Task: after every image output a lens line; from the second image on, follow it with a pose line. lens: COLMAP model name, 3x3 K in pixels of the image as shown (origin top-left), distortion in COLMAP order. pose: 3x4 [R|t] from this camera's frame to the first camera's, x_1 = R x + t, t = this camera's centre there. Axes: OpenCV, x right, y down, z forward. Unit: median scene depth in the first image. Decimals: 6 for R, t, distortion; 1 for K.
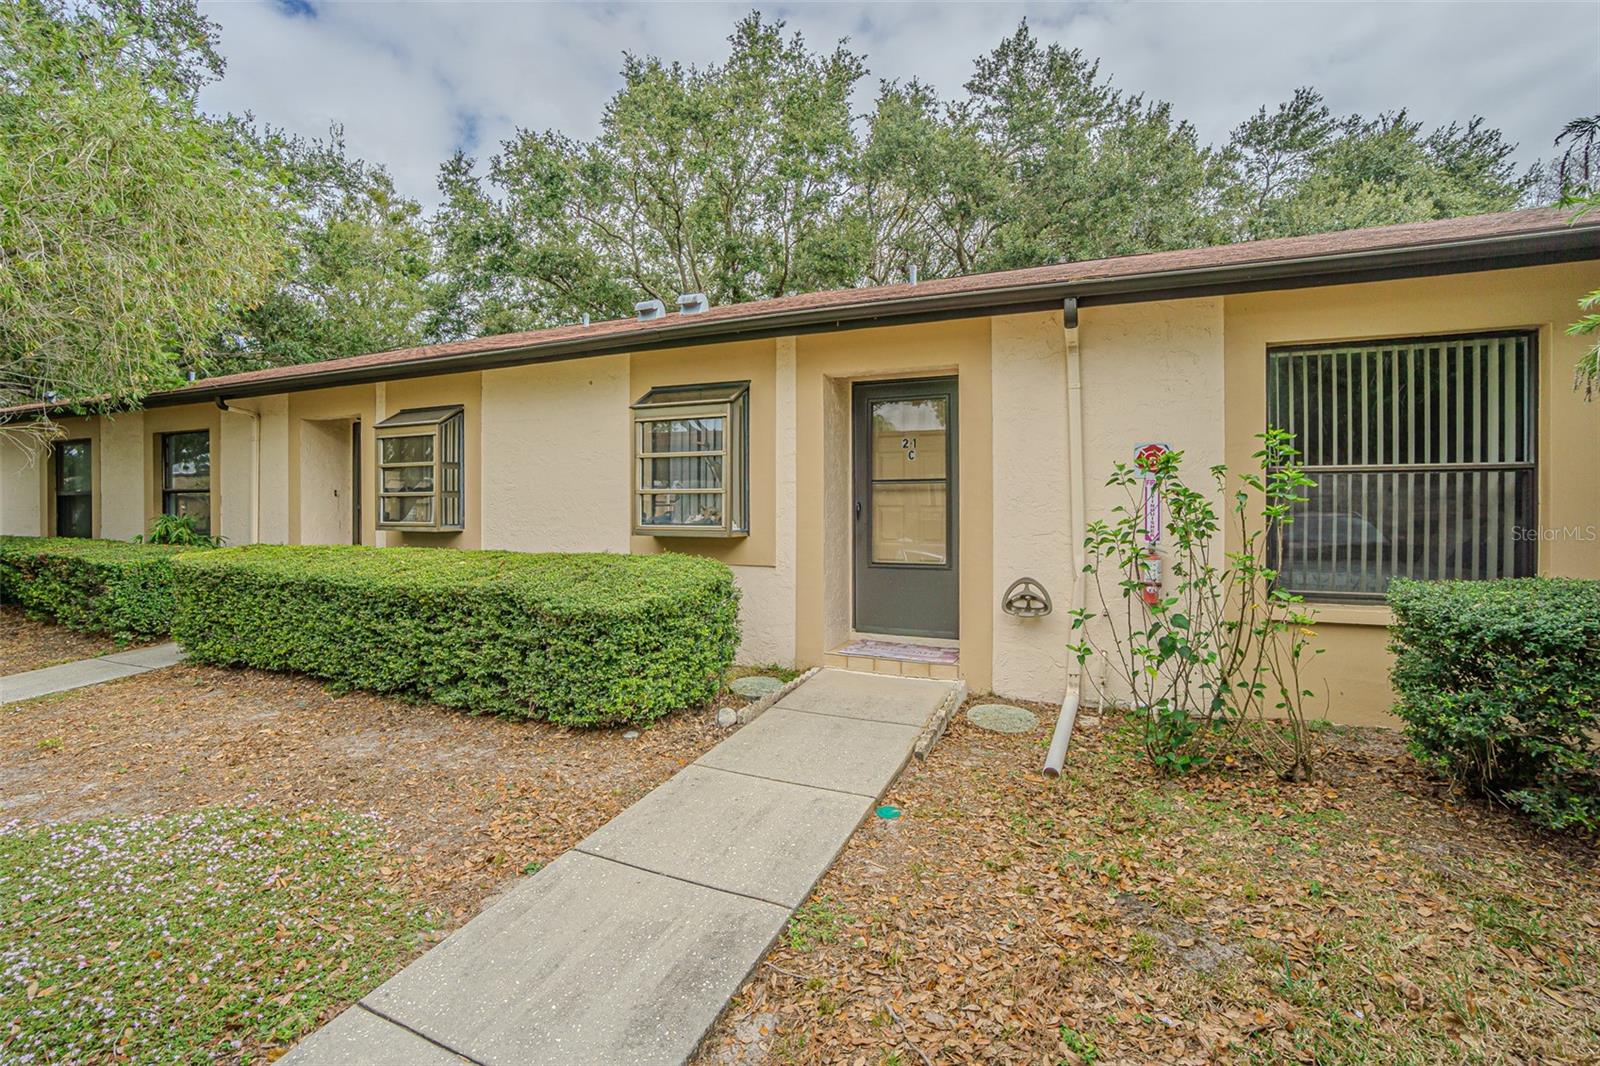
lens RADIAL K [[735.9, 0, 799.0], [0, 735.9, 502.5], [0, 0, 1]] dist [-0.024450, 0.000031]
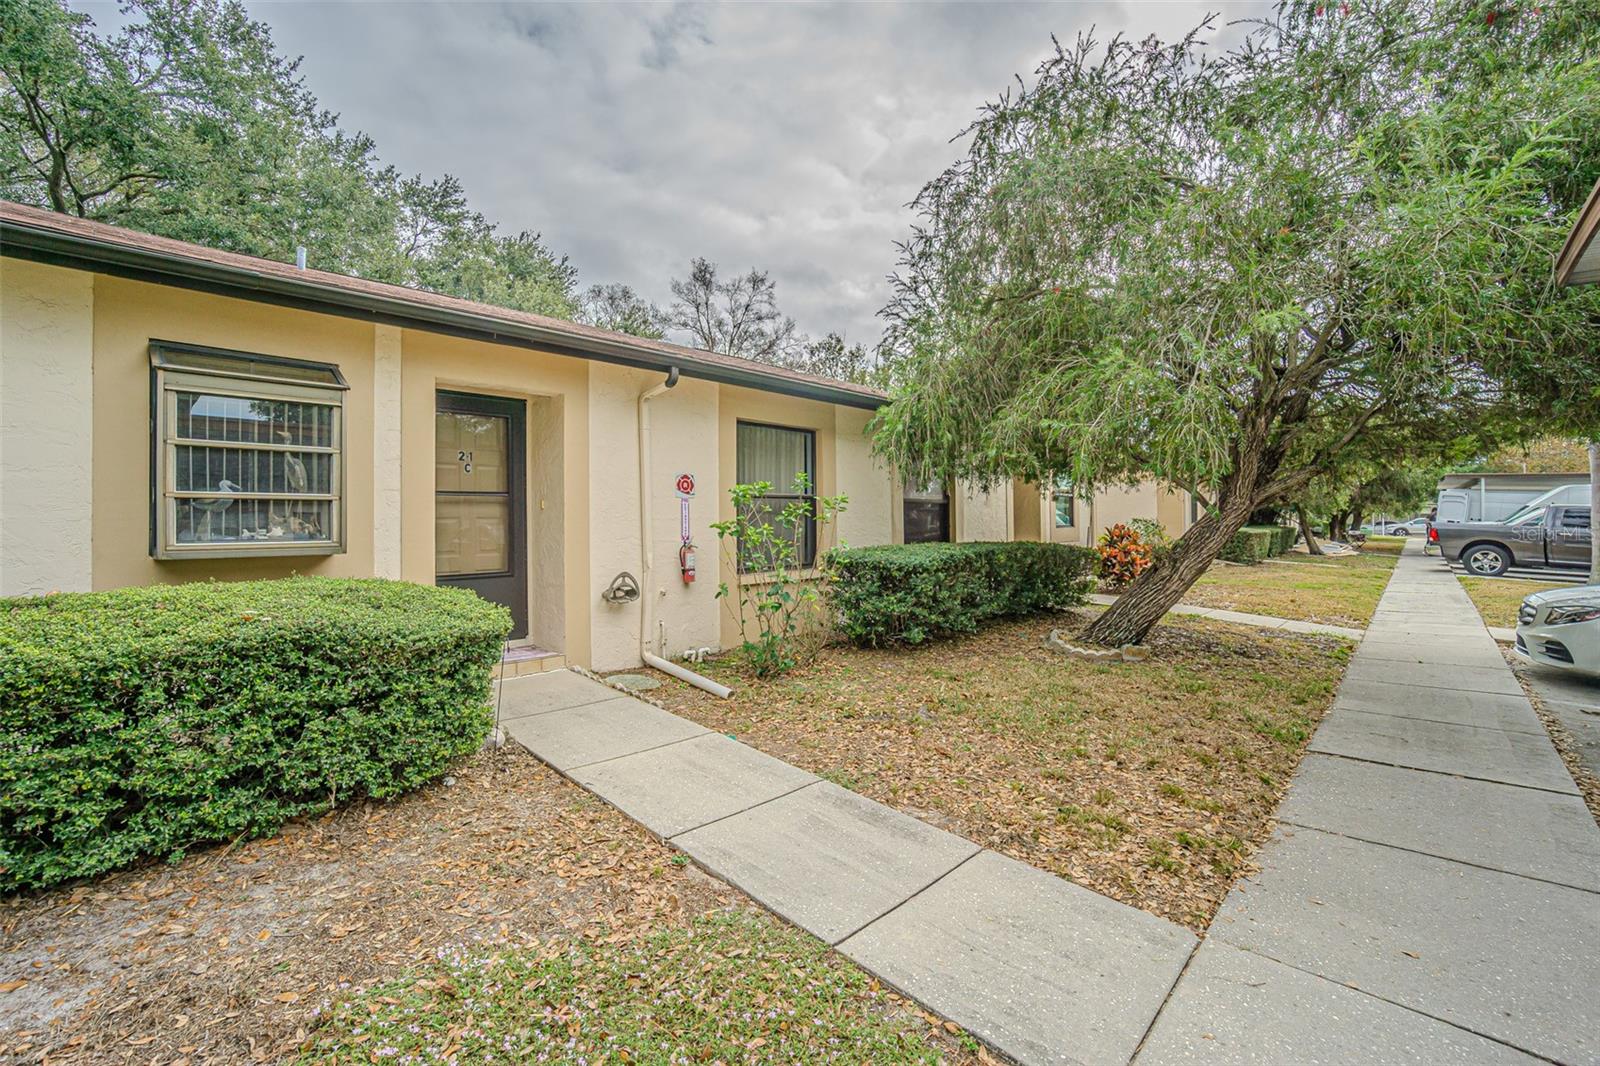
lens RADIAL K [[708.6, 0, 791.8], [0, 708.6, 487.2], [0, 0, 1]] dist [-0.000364, 0.000288]
pose [[0.354432, 0.042925, 0.934096, -0.638950], [0.007726, 0.998777, -0.048829, 0.014790], [-0.935050, 0.024524, 0.353667, 0.248273]]
